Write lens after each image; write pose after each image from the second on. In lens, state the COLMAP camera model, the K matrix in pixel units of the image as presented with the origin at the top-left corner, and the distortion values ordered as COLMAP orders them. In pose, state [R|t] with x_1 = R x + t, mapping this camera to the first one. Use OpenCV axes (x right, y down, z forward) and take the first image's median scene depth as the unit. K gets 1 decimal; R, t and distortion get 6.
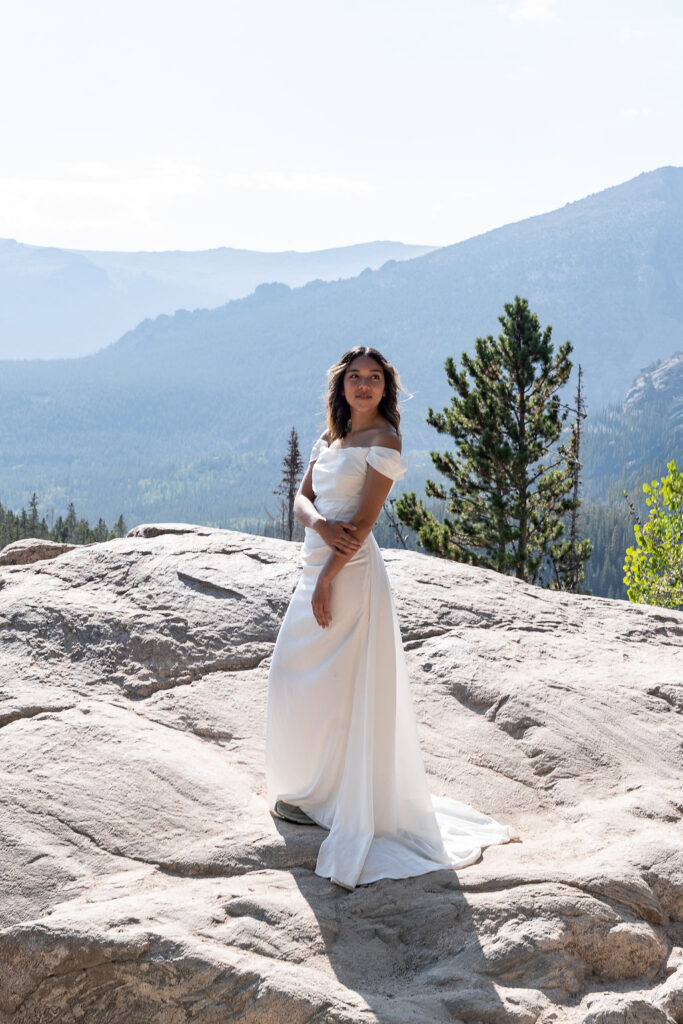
lens RADIAL K [[2403.8, 0, 341.5], [0, 2403.8, 512.0], [0, 0, 1]] dist [-0.011523, 0.220064]
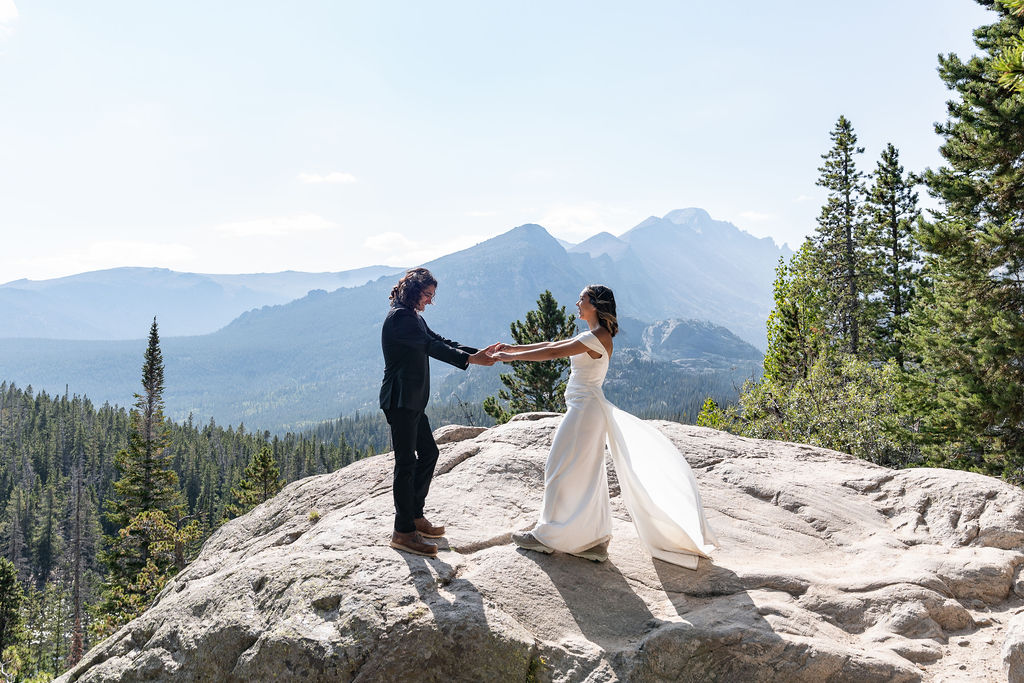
lens RADIAL K [[1294.0, 0, 512.0], [0, 1294.0, 341.5], [0, 0, 1]] dist [0.021593, -0.025920]
pose [[0.960039, -0.032551, 0.277968, -0.233856], [0.048559, 0.997523, -0.050900, 0.000329], [-0.275623, 0.062364, 0.959241, 0.042605]]
